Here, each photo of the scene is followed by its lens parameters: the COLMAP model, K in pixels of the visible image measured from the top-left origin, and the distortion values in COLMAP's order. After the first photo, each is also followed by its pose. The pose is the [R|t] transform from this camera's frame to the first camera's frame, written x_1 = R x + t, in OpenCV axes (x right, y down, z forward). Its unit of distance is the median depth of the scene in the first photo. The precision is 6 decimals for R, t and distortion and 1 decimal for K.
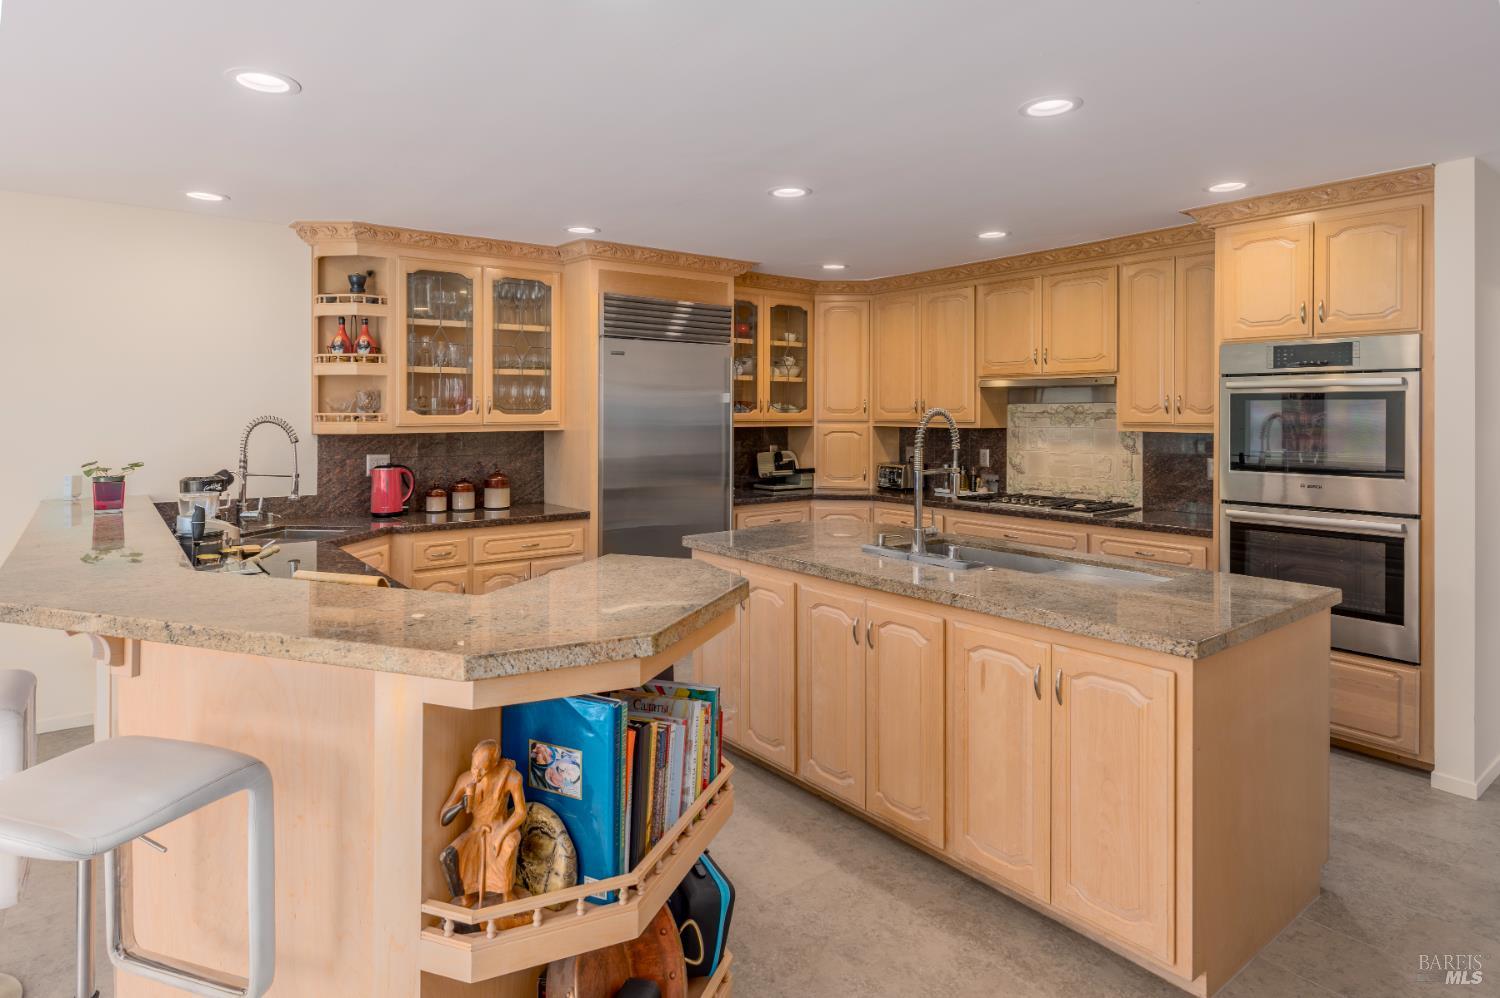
lens RADIAL K [[798.5, 0, 750.7], [0, 798.5, 493.6], [0, 0, 1]] dist [0.003645, 0.000160]
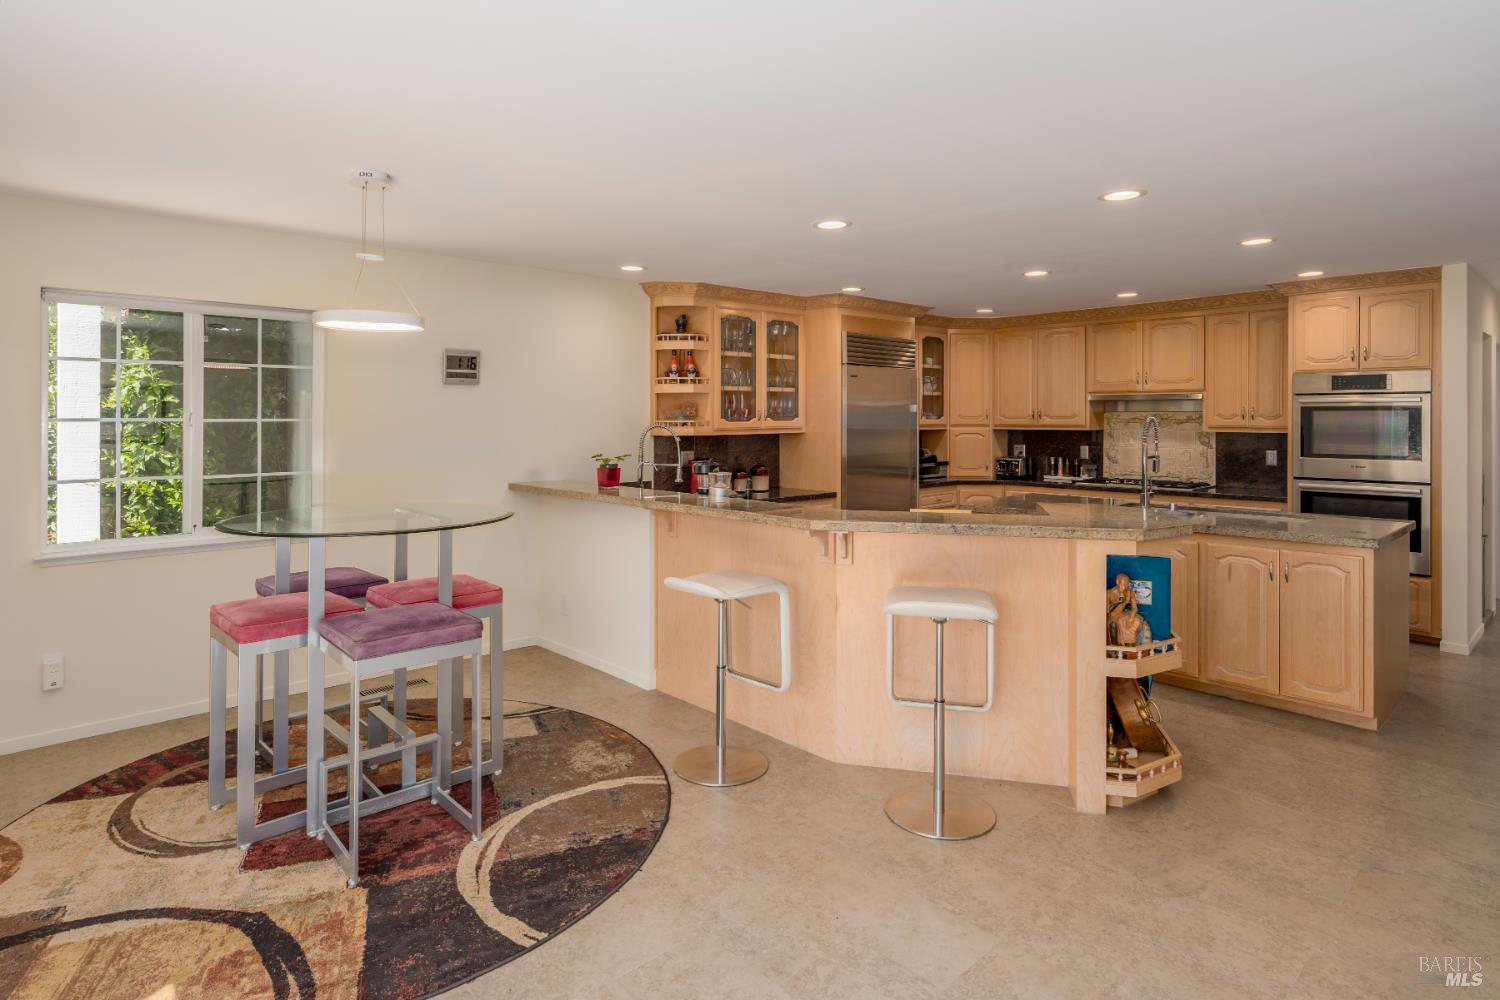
lens RADIAL K [[775.0, 0, 749.4], [0, 775.0, 498.3], [0, 0, 1]] dist [0.006968, 0.001743]
pose [[0.996208, -0.010765, 0.086329, -0.478938], [0.010444, 0.999937, 0.004171, 0.026809], [-0.086369, -0.003254, 0.996258, -0.317566]]
